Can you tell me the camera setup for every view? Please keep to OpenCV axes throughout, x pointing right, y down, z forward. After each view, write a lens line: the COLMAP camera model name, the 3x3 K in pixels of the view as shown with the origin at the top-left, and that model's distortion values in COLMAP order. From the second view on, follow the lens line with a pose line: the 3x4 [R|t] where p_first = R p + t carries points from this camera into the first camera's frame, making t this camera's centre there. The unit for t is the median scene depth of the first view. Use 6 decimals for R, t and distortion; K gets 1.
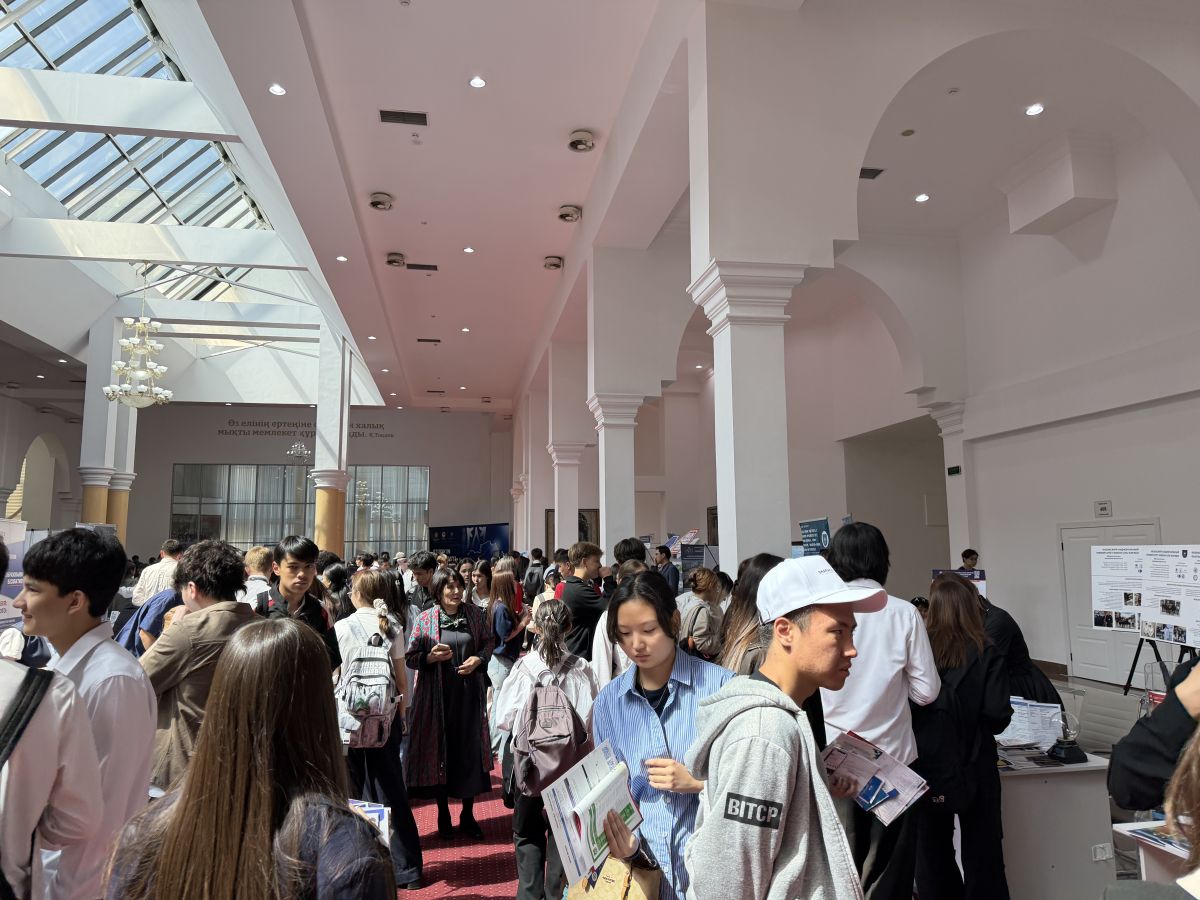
lens RADIAL K [[852.0, 0, 608.2], [0, 852.0, 450.5], [0, 0, 1]] dist [0.017827, -0.003702]
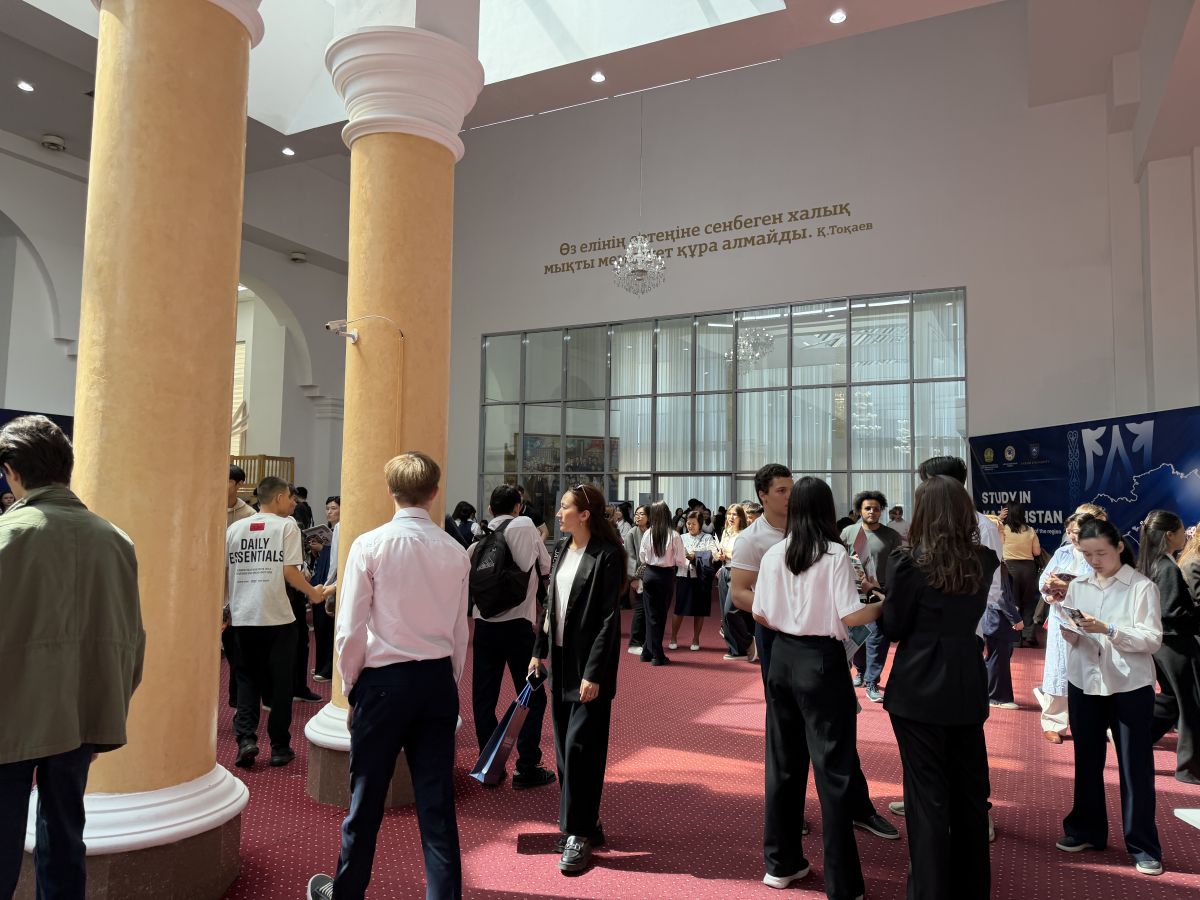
lens RADIAL K [[852.0, 0, 602.2], [0, 852.0, 447.2], [0, 0, 1]] dist [0.017827, -0.003702]
pose [[0.811922, -0.023315, -0.583301, -0.117122], [0.052702, 0.998049, 0.033465, 0.073428], [0.581383, -0.057912, 0.811567, 0.579466]]
